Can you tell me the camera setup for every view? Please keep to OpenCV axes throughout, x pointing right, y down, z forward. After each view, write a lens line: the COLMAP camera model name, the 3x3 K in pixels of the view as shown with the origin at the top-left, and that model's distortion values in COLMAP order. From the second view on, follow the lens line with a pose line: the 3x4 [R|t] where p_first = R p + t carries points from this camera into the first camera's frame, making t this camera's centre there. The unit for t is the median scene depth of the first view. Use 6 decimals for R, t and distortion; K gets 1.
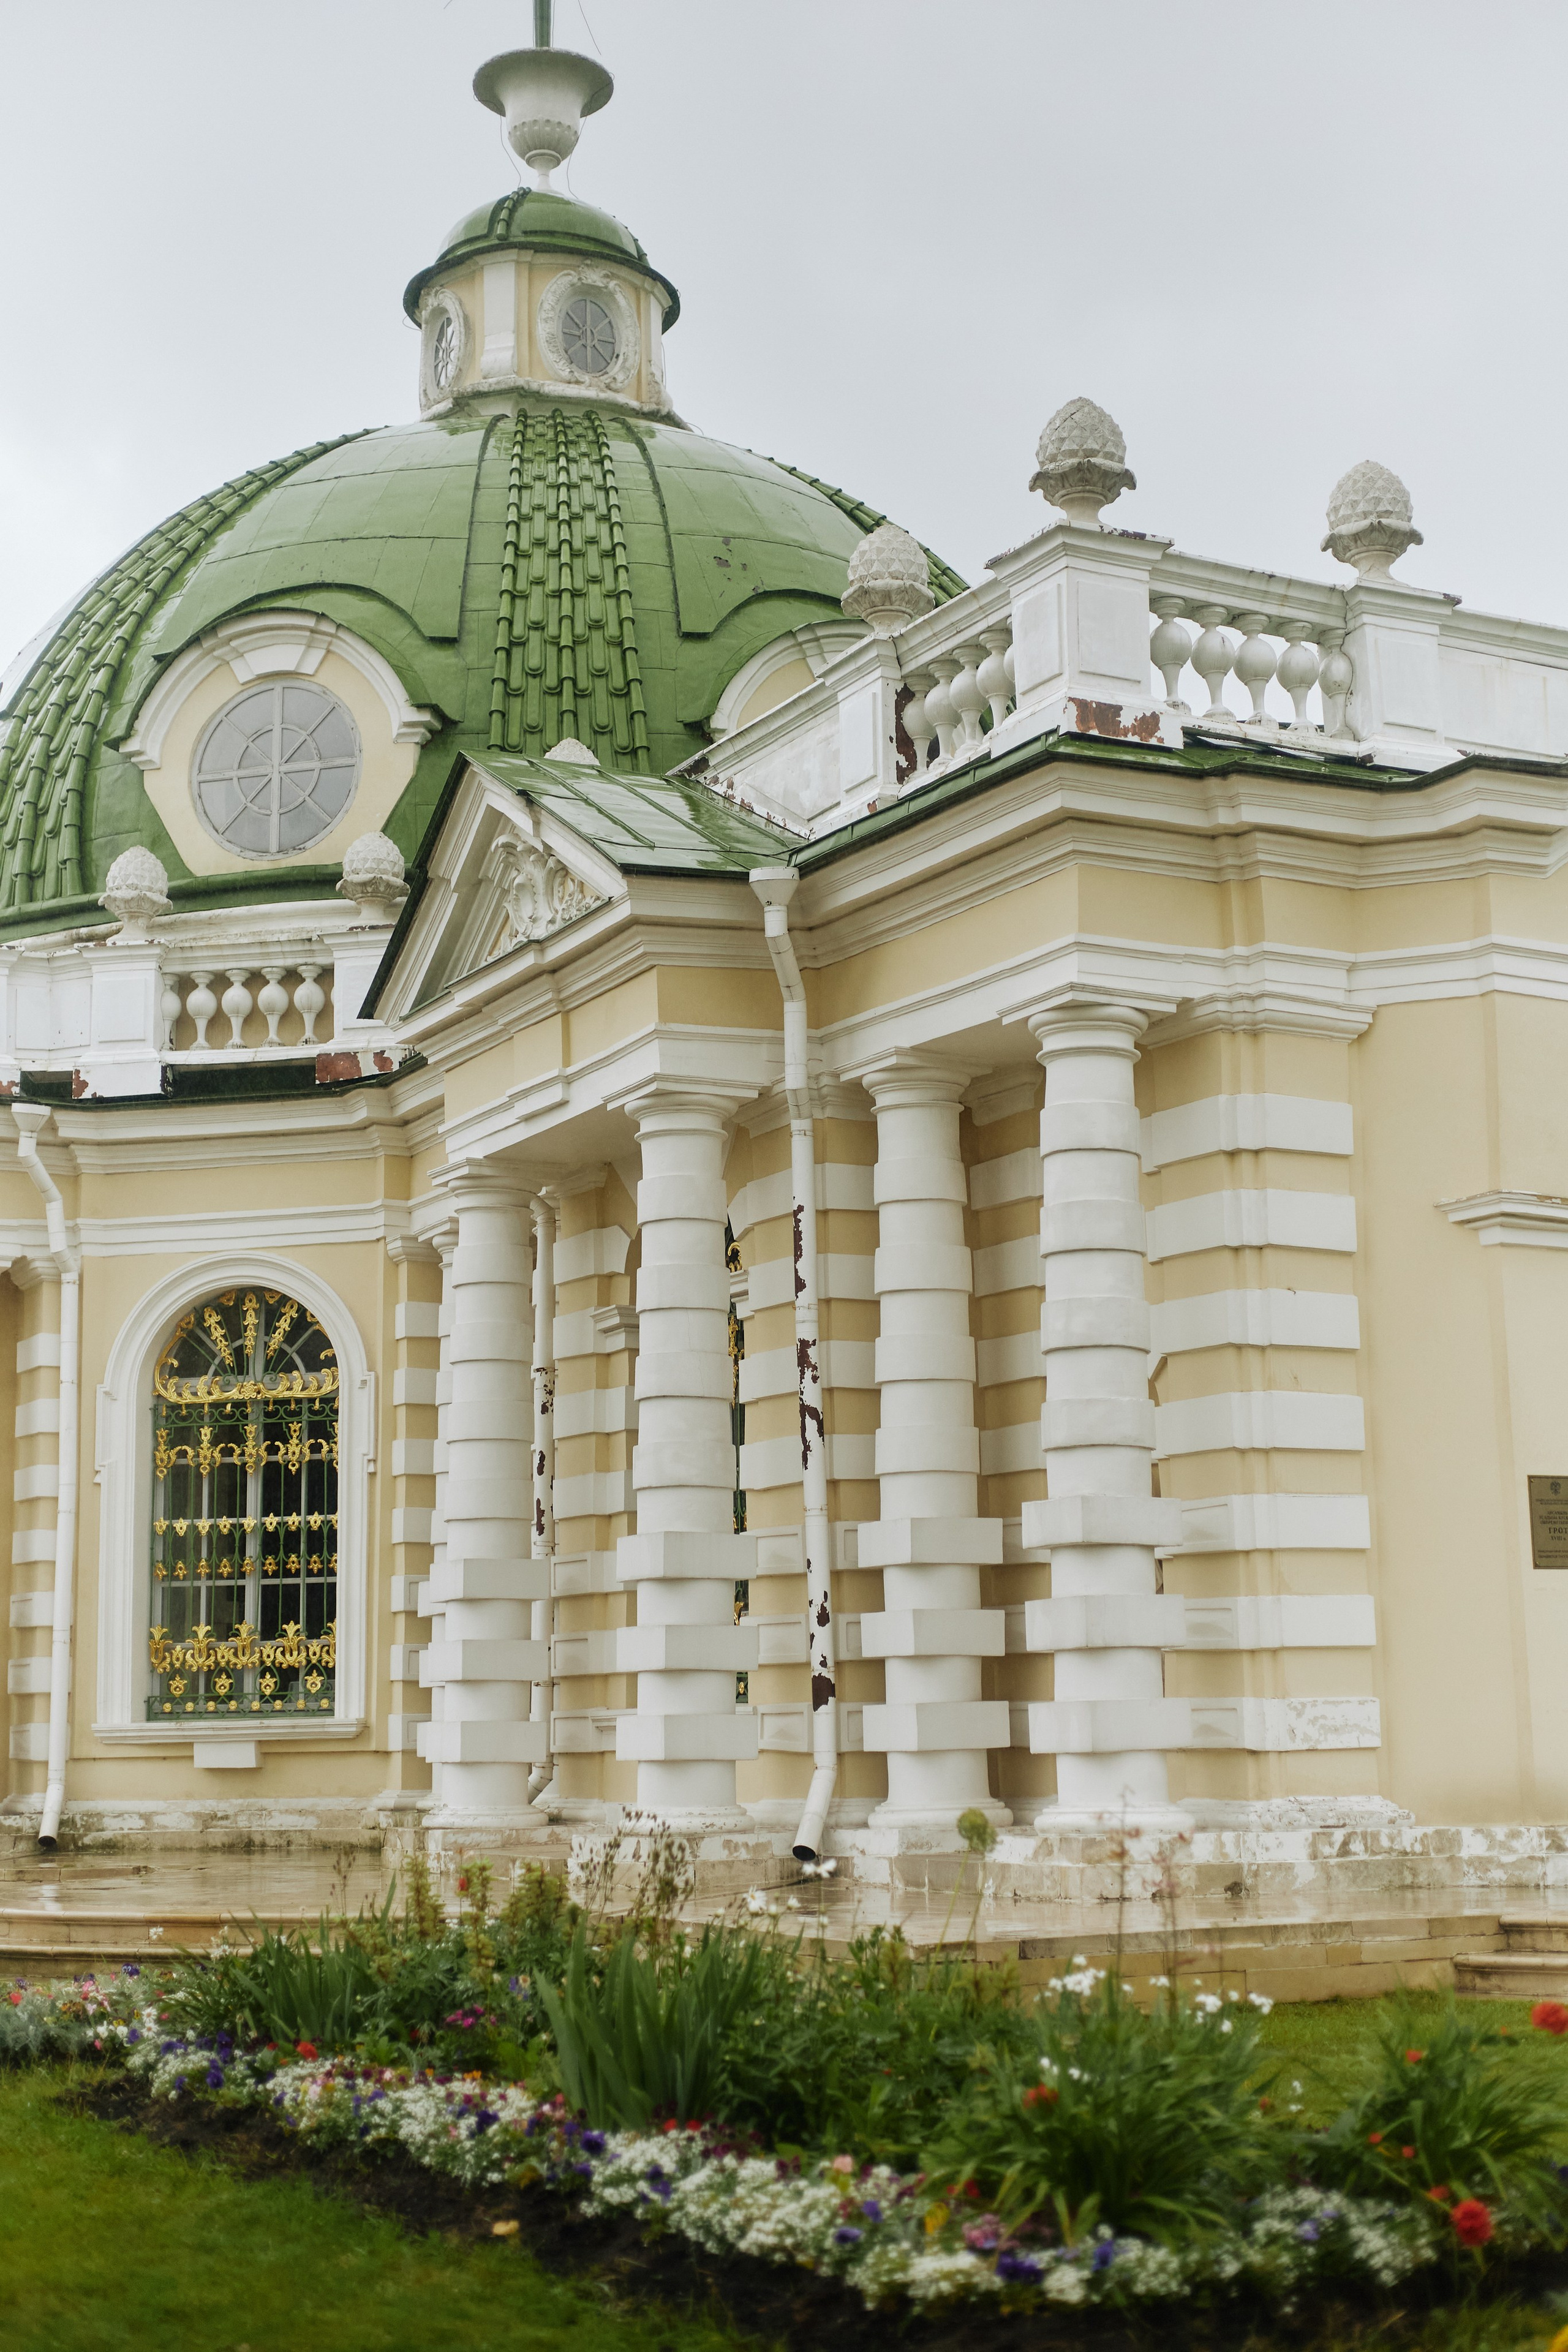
lens RADIAL K [[3300.5, 0, 784.0], [0, 3300.5, 1176.0], [0, 0, 1]] dist [0.101442, -0.345275]
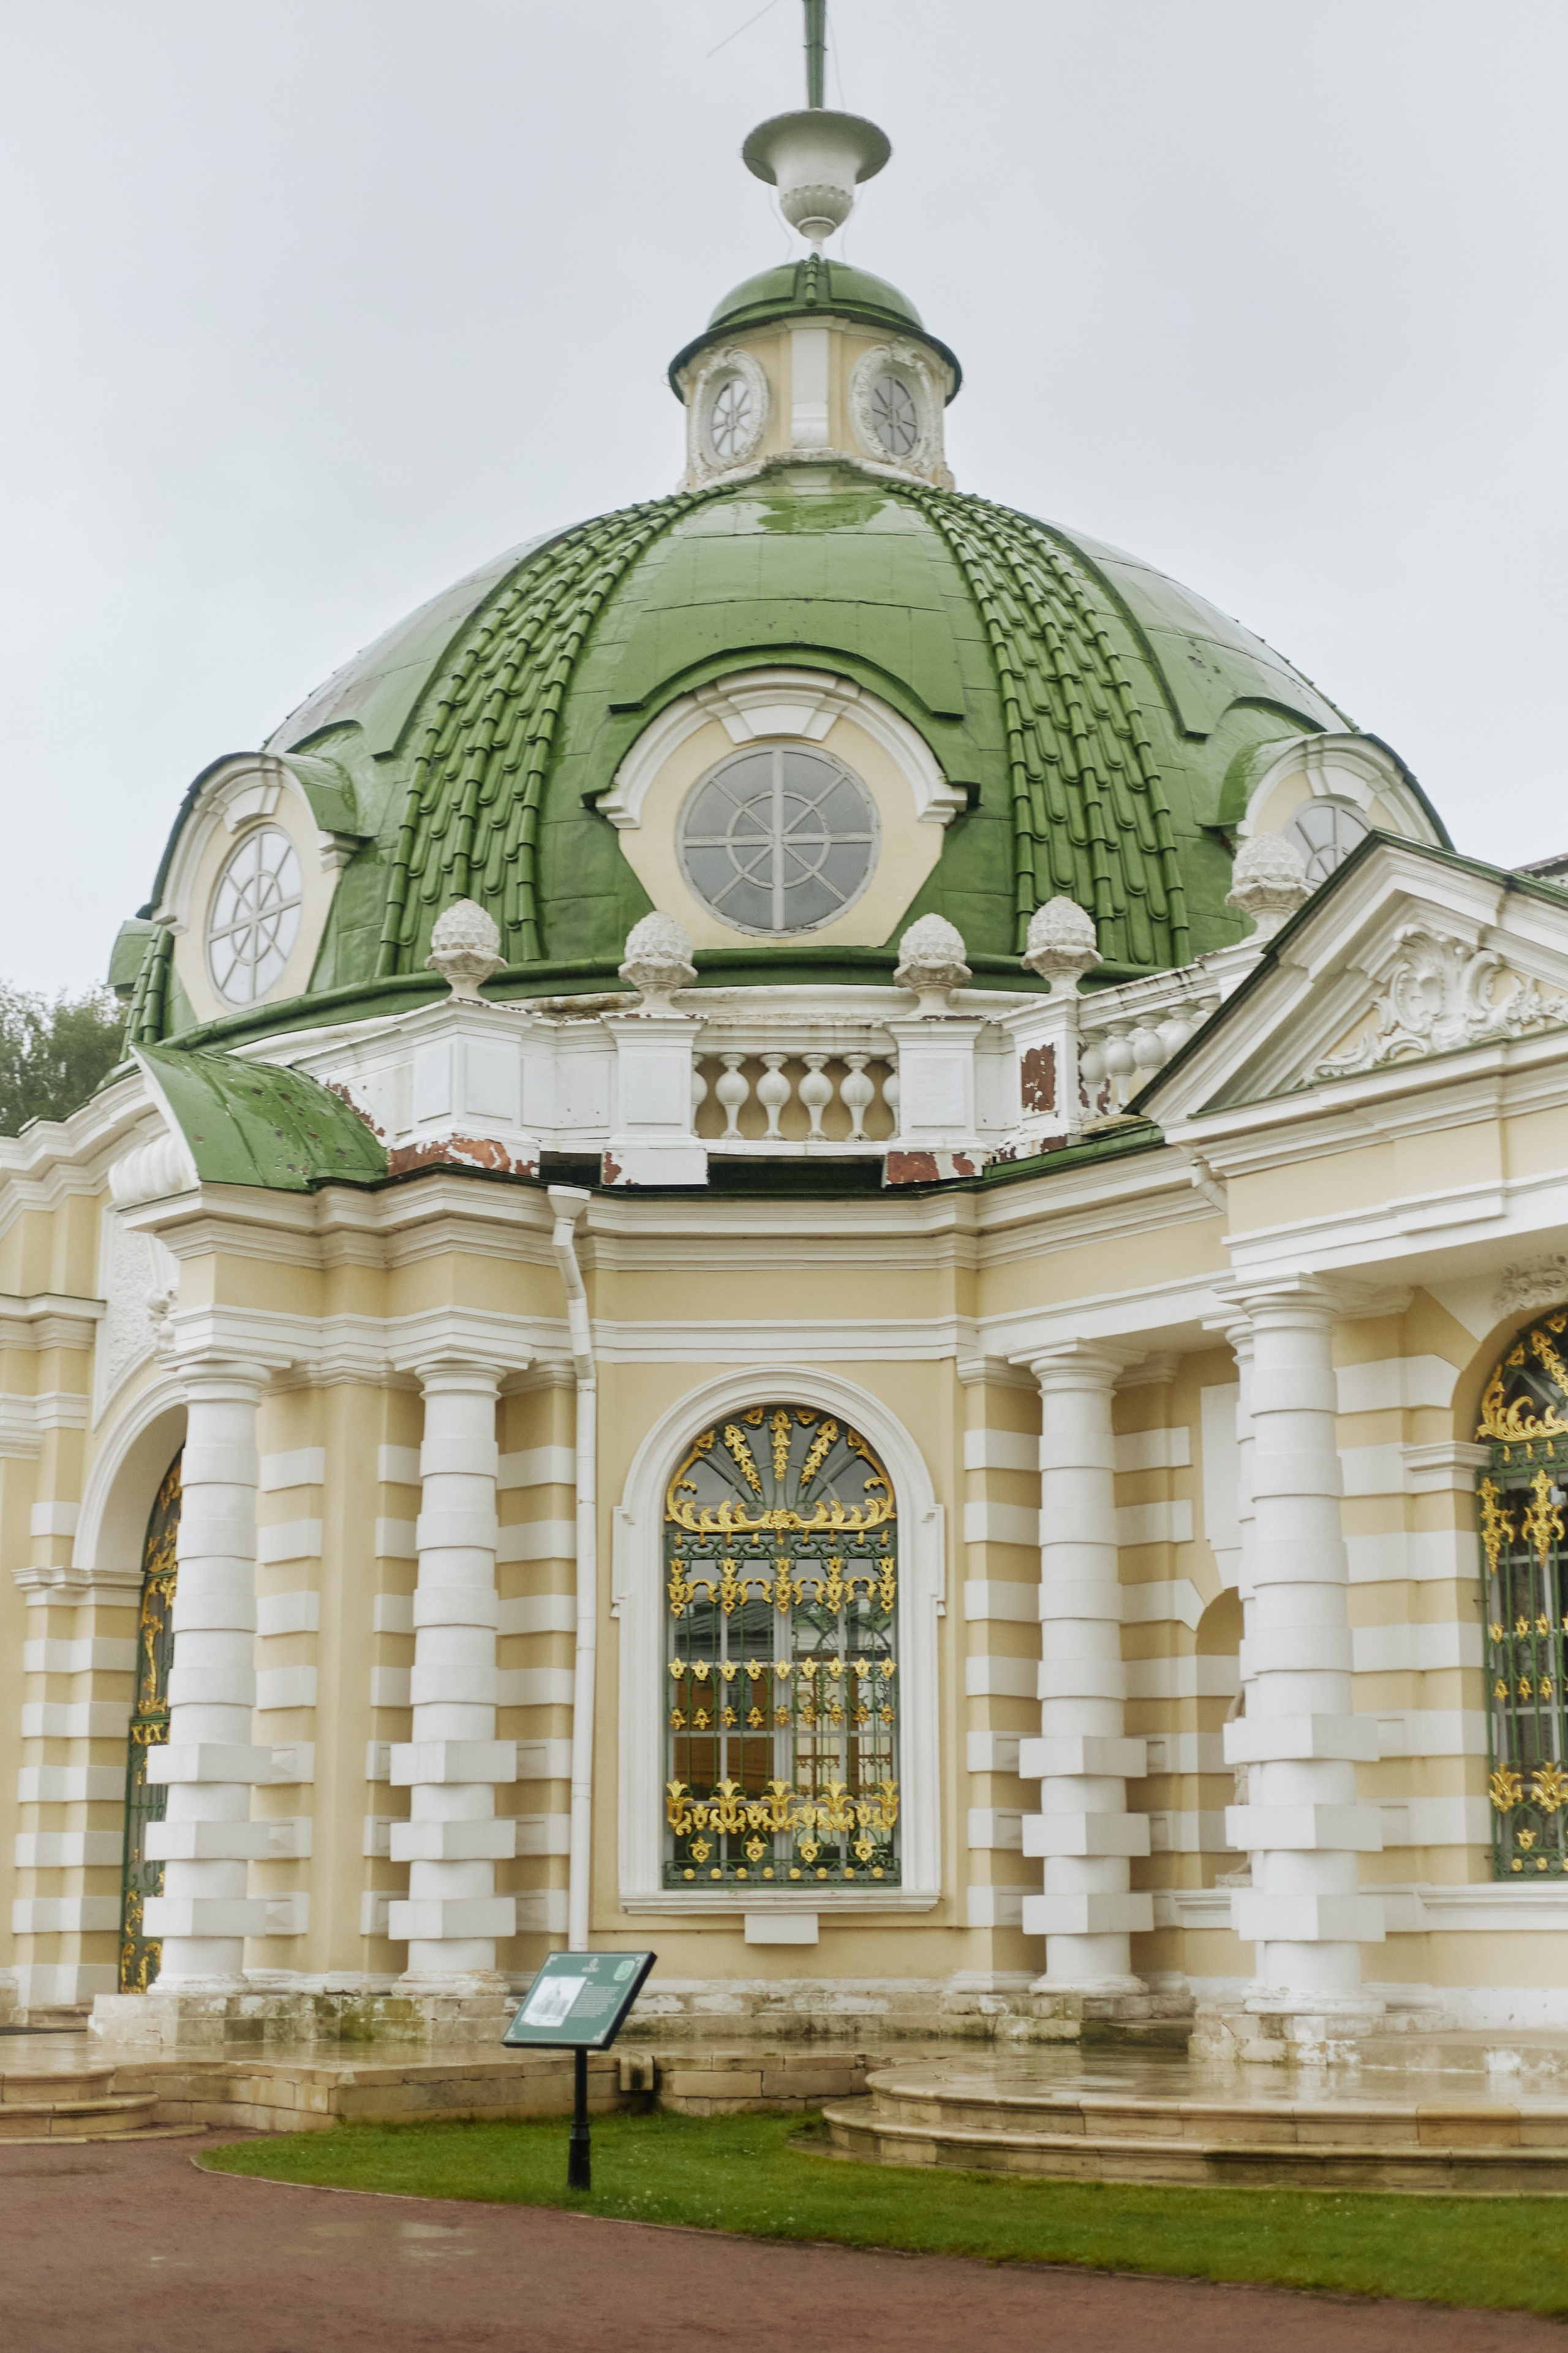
lens RADIAL K [[3364.8, 0, 784.0], [0, 3364.8, 1176.5], [0, 0, 1]] dist [0.081375, -0.100892]
pose [[0.970006, 0.062239, 0.234979, -0.348412], [-0.050244, 0.997126, -0.056701, 0.021559], [-0.237833, 0.043194, 0.970345, 0.097111]]
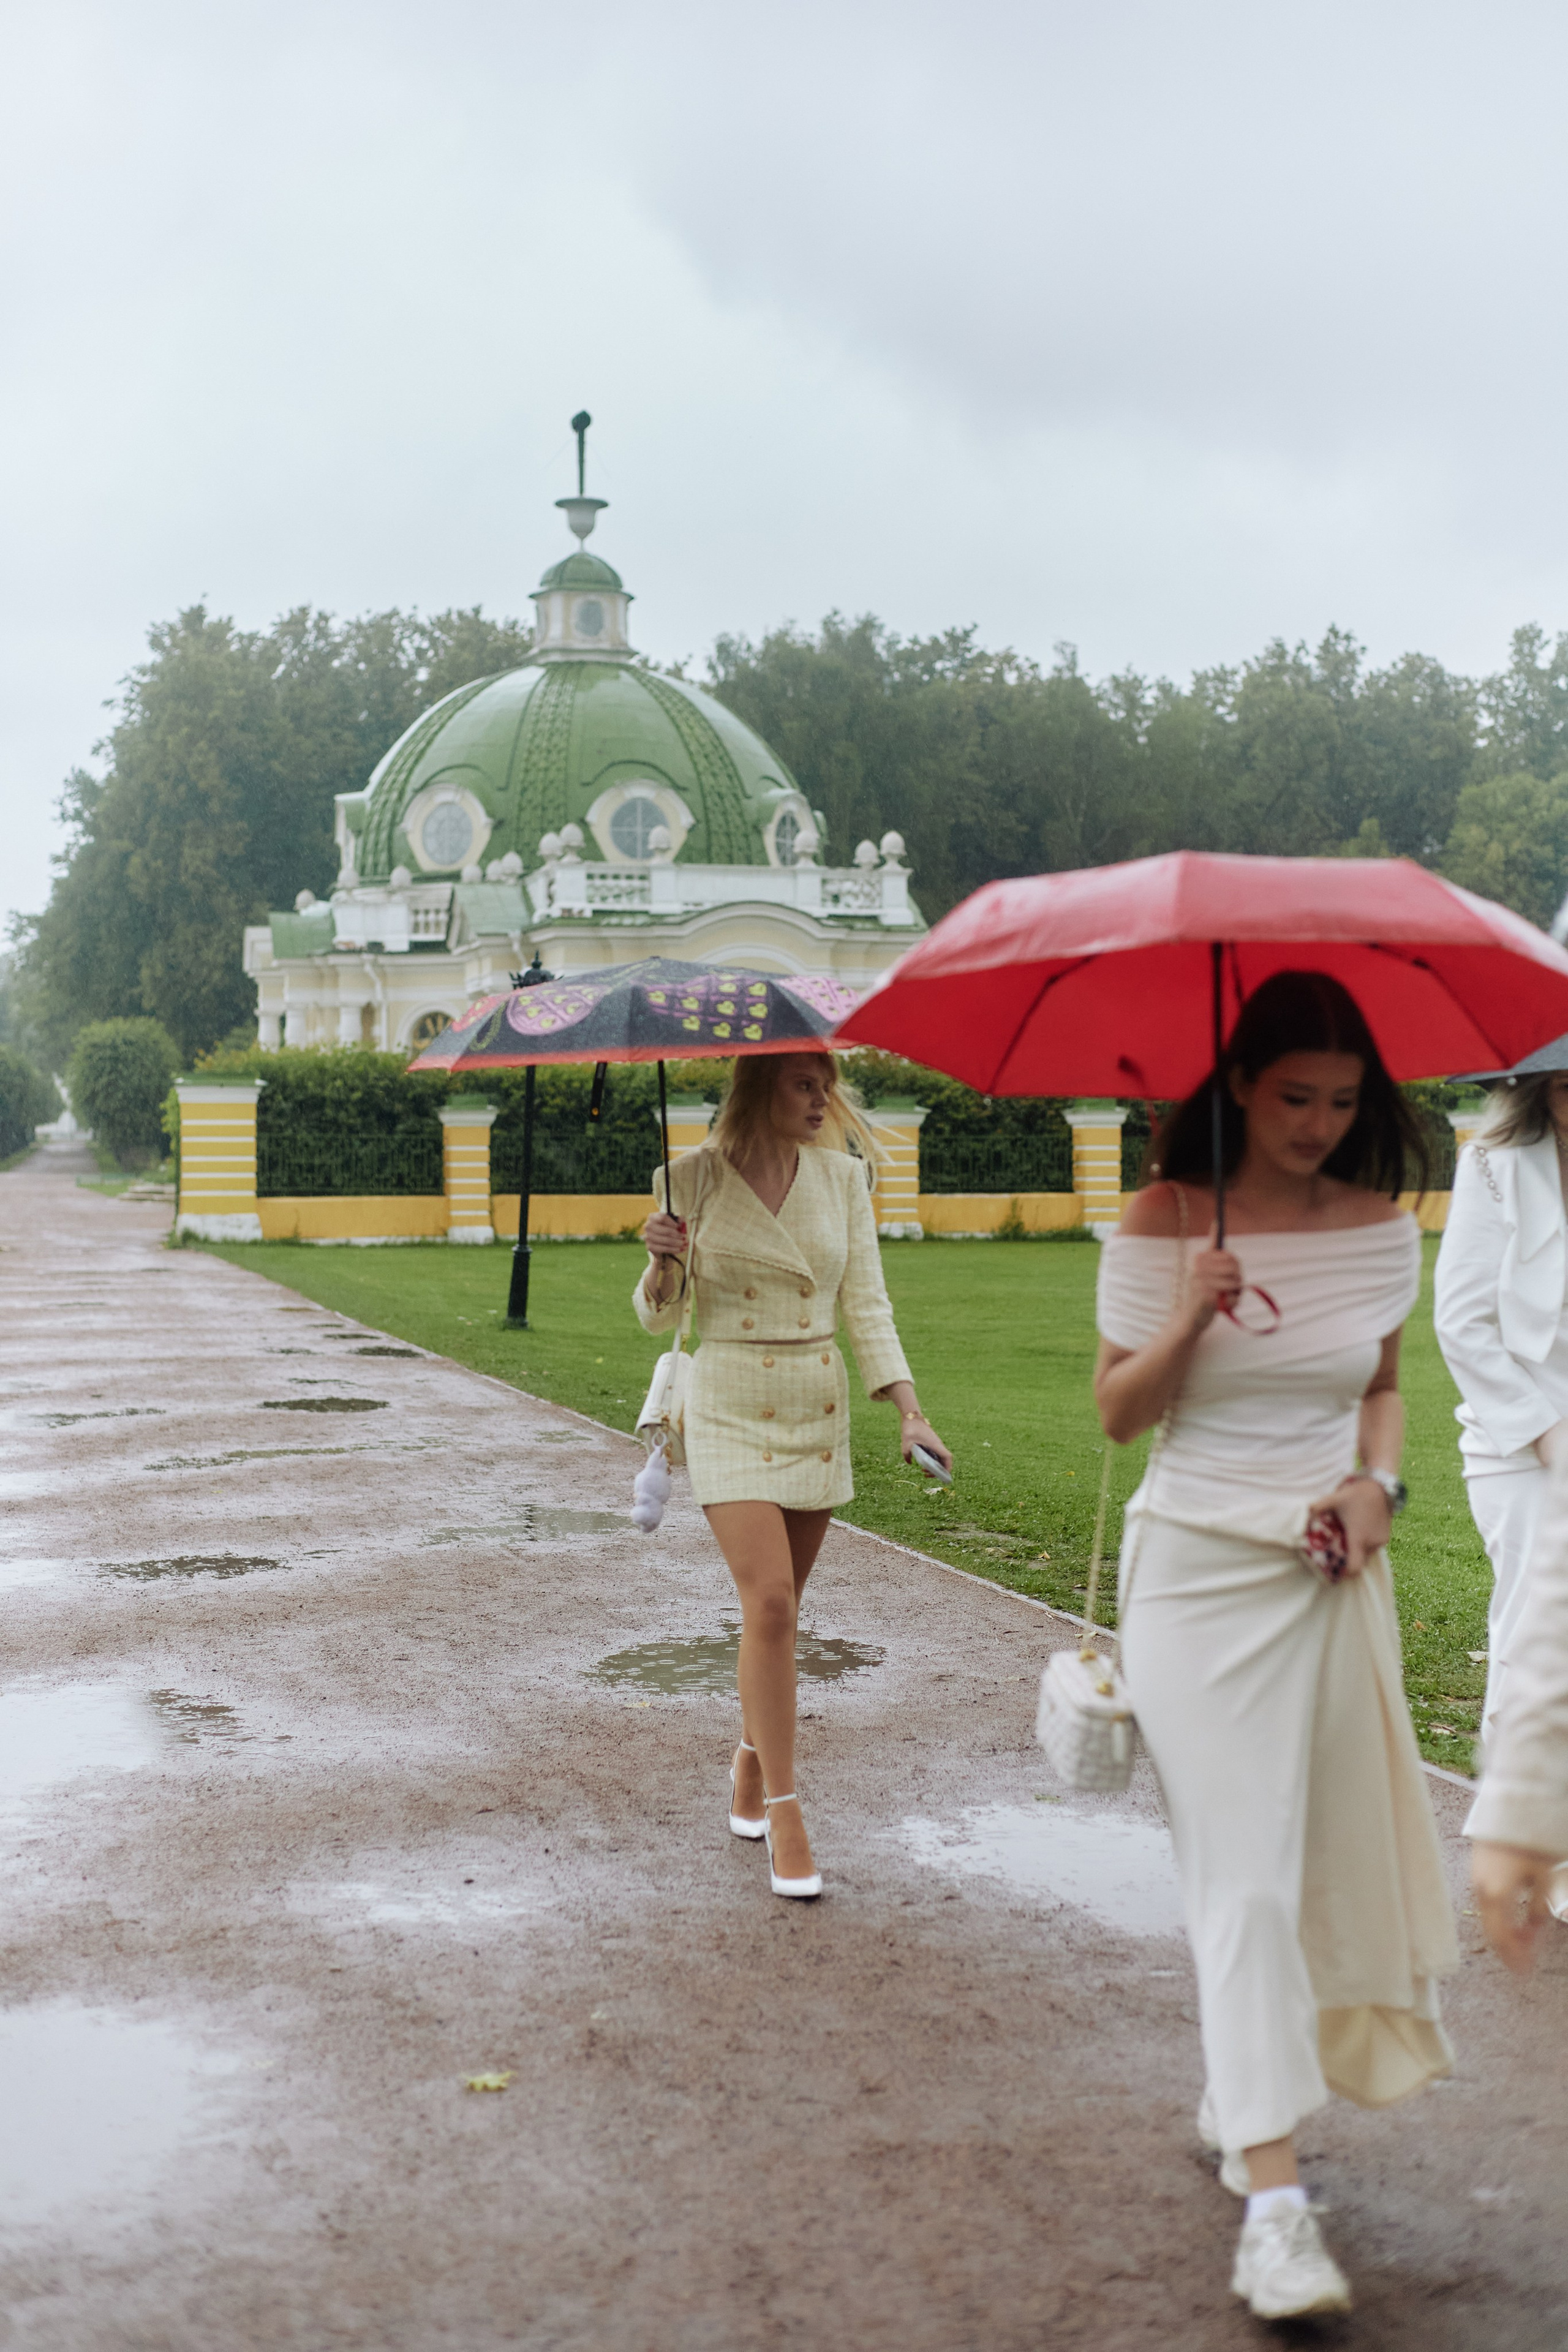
lens RADIAL K [[3300.5, 0, 784.0], [0, 3300.5, 1176.0], [0, 0, 1]] dist [0.101442, -0.345275]
pose [[0.976896, 0.014058, -0.213253, 0.743541], [0.023406, 0.984795, 0.172139, -0.310100], [0.212430, -0.173153, 0.961713, -1.759606]]
